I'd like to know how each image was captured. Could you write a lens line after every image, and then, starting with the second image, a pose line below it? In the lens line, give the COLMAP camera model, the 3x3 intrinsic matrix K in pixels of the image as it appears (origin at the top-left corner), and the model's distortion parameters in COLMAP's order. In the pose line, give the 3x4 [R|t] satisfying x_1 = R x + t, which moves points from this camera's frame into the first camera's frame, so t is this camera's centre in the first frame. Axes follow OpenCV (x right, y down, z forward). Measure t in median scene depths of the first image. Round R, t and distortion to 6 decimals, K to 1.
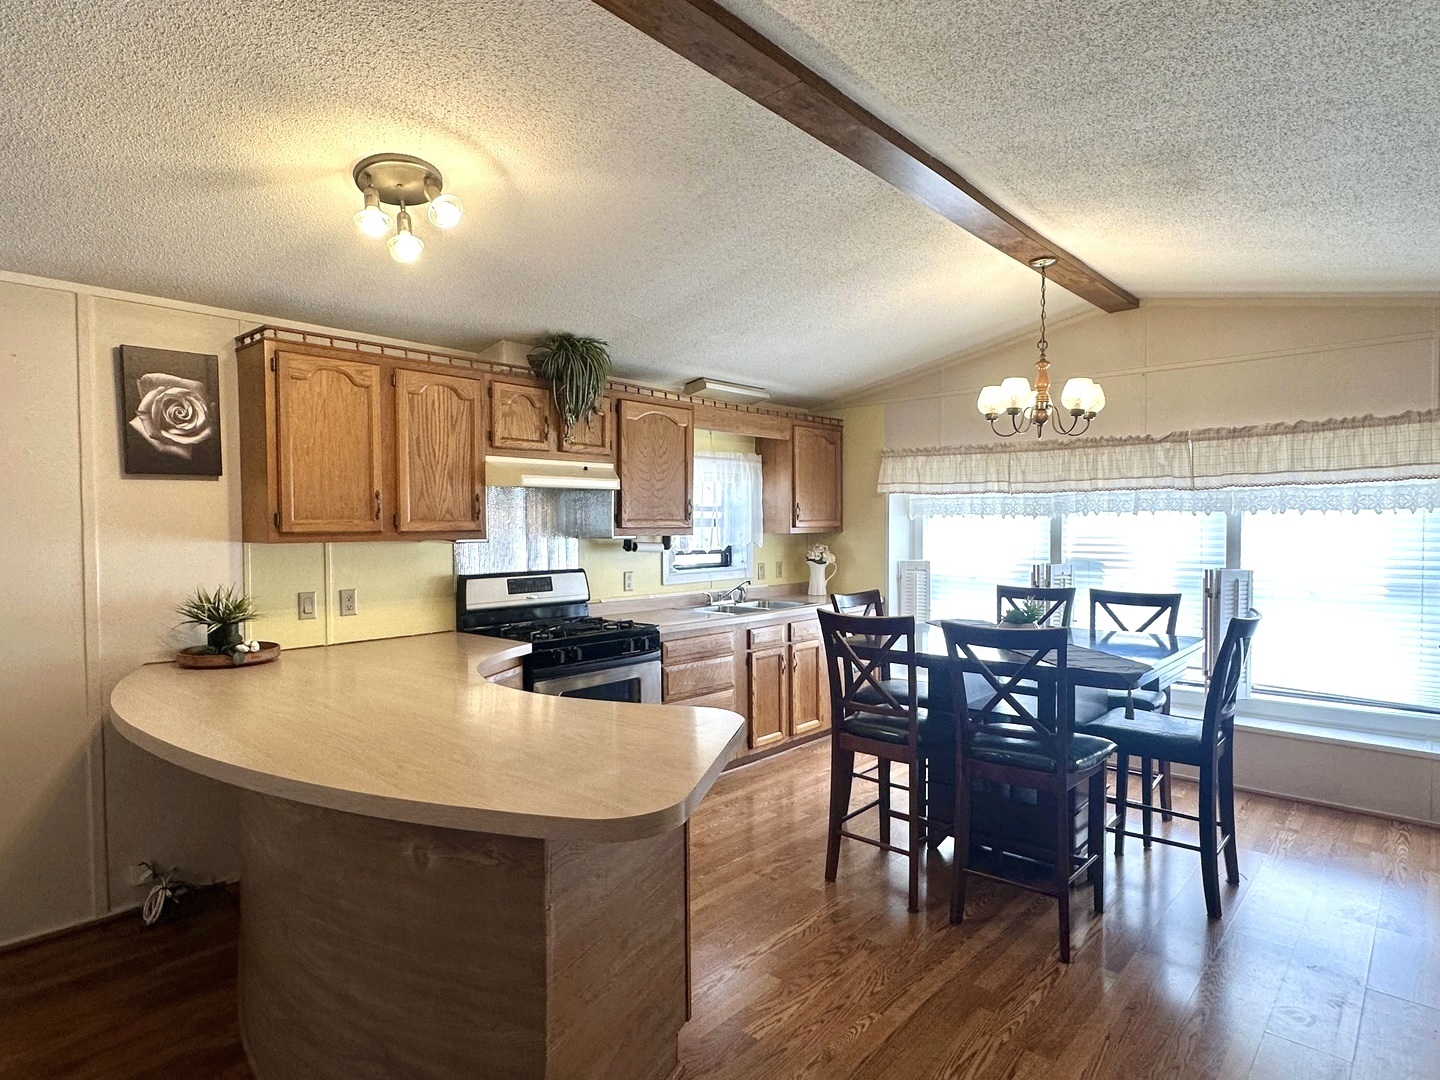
lens RADIAL K [[812.3, 0, 722.8], [0, 812.3, 542.5], [0, 0, 1]] dist [-0.004450, -0.000782]
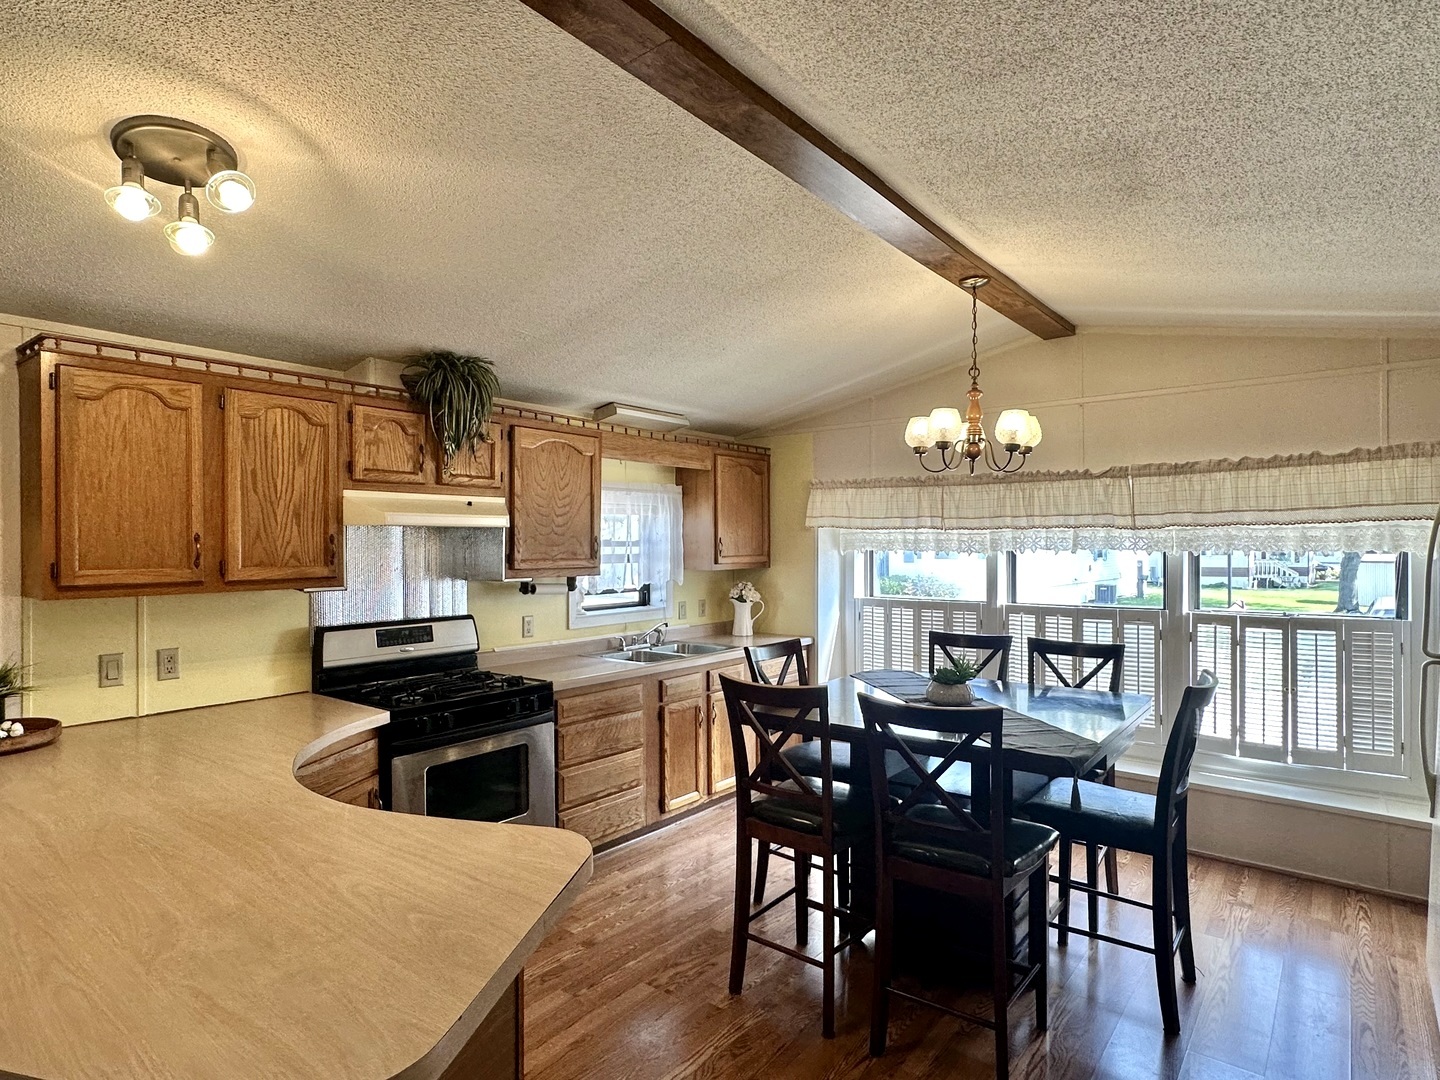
lens RADIAL K [[812.3, 0, 722.8], [0, 812.3, 542.5], [0, 0, 1]] dist [-0.004450, -0.000782]
pose [[0.997771, 0.001994, 0.066703, 0.052701], [-0.000158, 0.999622, -0.027508, -0.027893], [-0.066732, 0.027436, 0.997394, 0.117462]]
